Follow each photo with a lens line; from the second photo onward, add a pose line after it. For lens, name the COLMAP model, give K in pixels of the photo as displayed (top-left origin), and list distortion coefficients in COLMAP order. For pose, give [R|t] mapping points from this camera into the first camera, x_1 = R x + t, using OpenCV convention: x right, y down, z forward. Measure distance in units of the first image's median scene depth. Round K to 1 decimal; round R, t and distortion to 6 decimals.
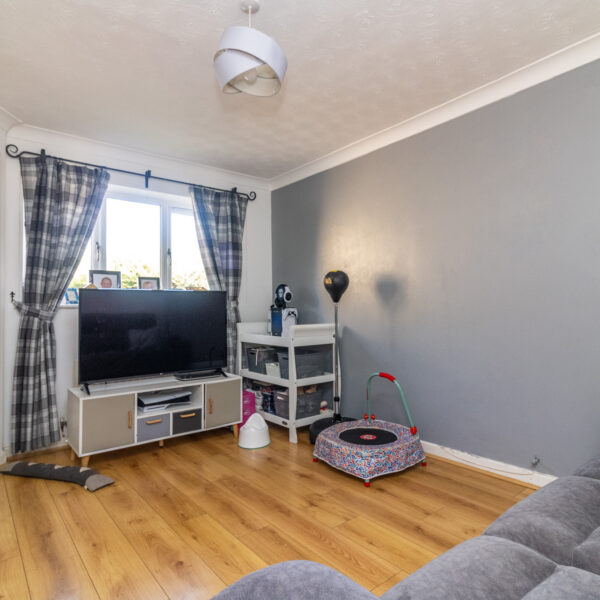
lens RADIAL K [[442.9, 0, 303.5], [0, 442.9, 296.2], [0, 0, 1]] dist [0.001859, 0.003617]
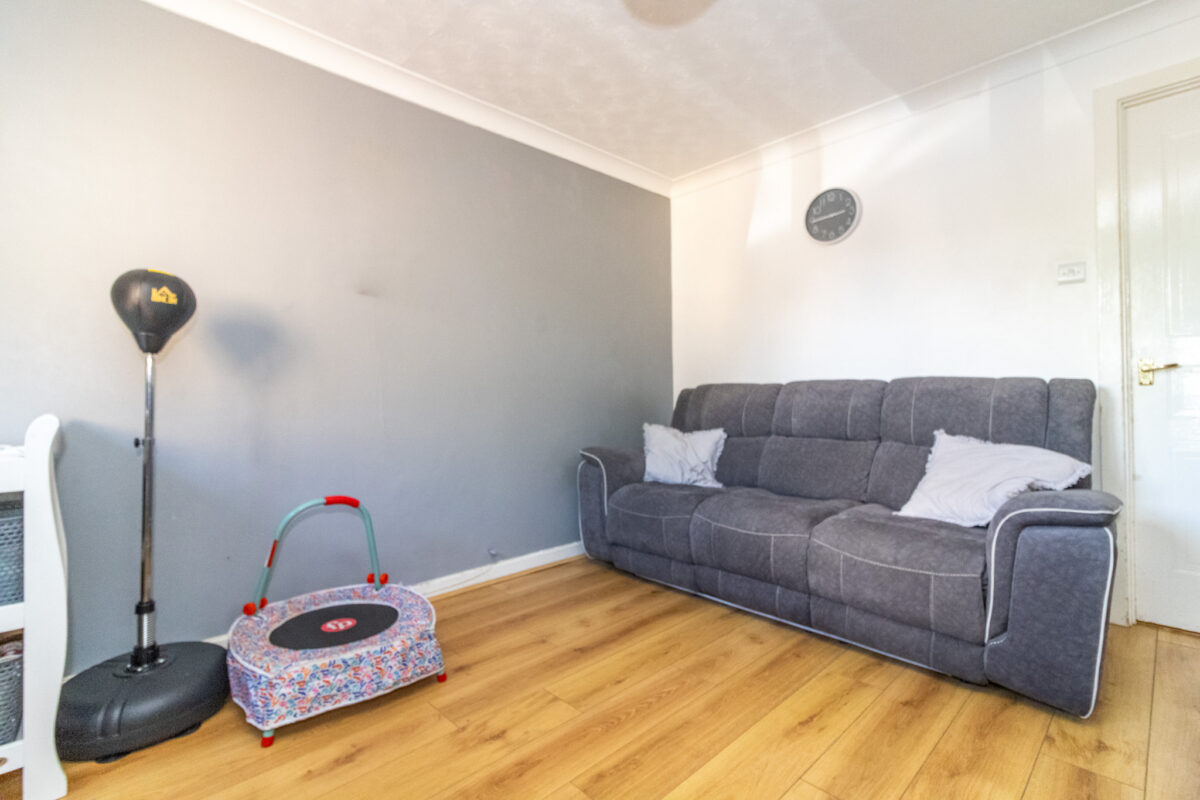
lens RADIAL K [[549.0, 0, 598.7], [0, 549.0, 395.9], [0, 0, 1]] dist [0.005092, -0.000129]
pose [[-0.143534, 0.028392, 0.989238, -0.627101], [-0.027855, 0.999076, -0.032716, 0.076957], [-0.989253, -0.032251, -0.142610, 0.936969]]
